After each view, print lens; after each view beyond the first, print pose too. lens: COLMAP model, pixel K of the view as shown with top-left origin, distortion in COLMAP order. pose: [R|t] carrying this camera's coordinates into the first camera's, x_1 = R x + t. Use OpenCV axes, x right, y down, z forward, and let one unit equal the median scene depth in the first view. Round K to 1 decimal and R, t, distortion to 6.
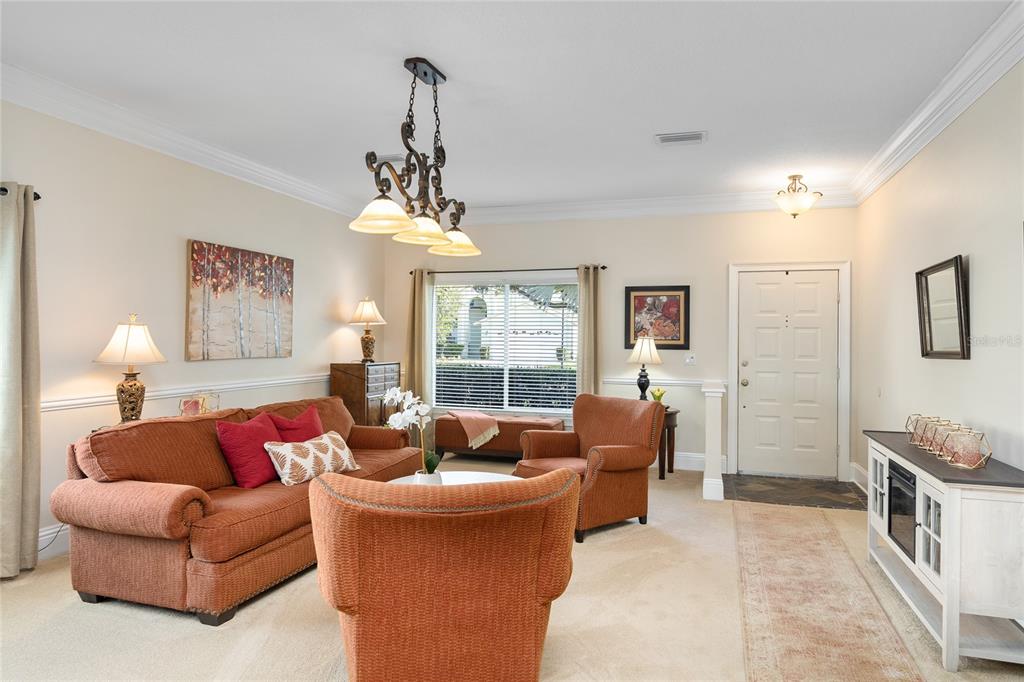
lens RADIAL K [[671.7, 0, 485.0], [0, 671.7, 335.9], [0, 0, 1]] dist [-0.003089, -0.000127]
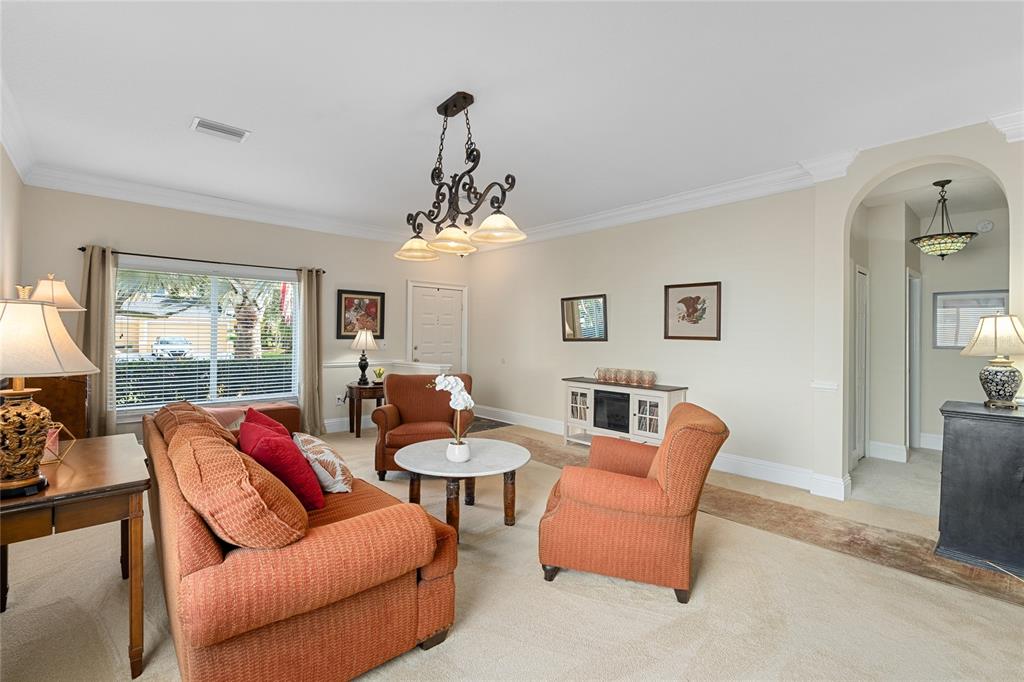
lens RADIAL K [[451.8, 0, 516.2], [0, 451.8, 327.4], [0, 0, 1]] dist [-0.000910, 0.000012]
pose [[0.471206, 0.010014, 0.881966, -0.394771], [-0.005954, 0.999949, -0.008172, 0.002738], [-0.882003, -0.001401, 0.471242, 0.325392]]
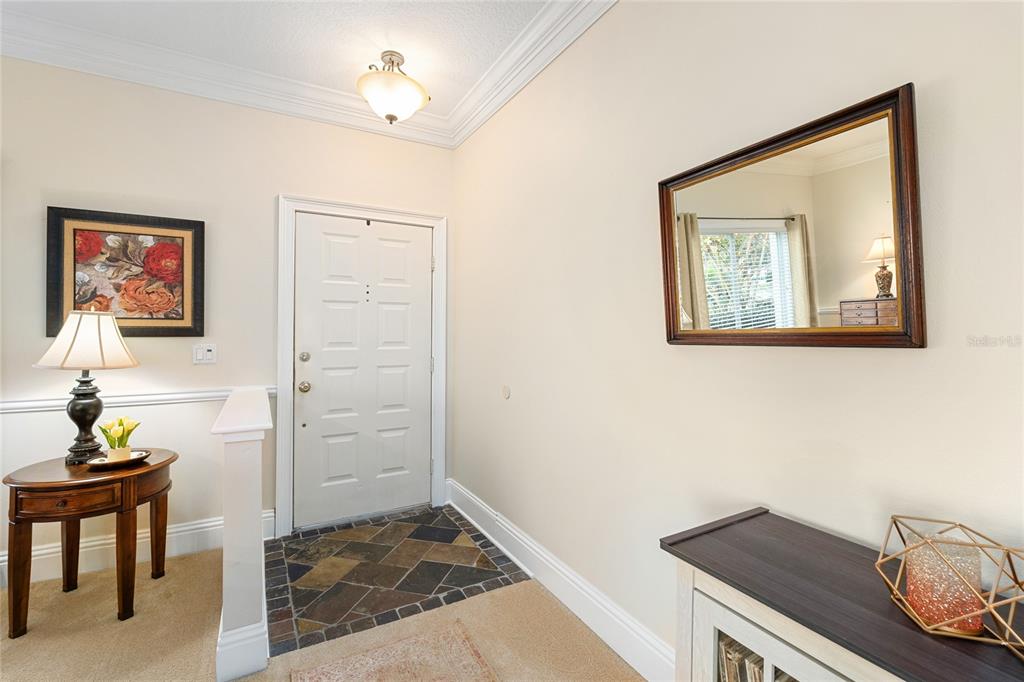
lens RADIAL K [[451.8, 0, 516.2], [0, 451.8, 327.4], [0, 0, 1]] dist [-0.000910, 0.000012]
pose [[0.666984, -0.000602, 0.745072, 0.201040], [-0.000136, 1.000000, 0.000930, 0.012819], [-0.745072, -0.000721, 0.666983, 0.563775]]
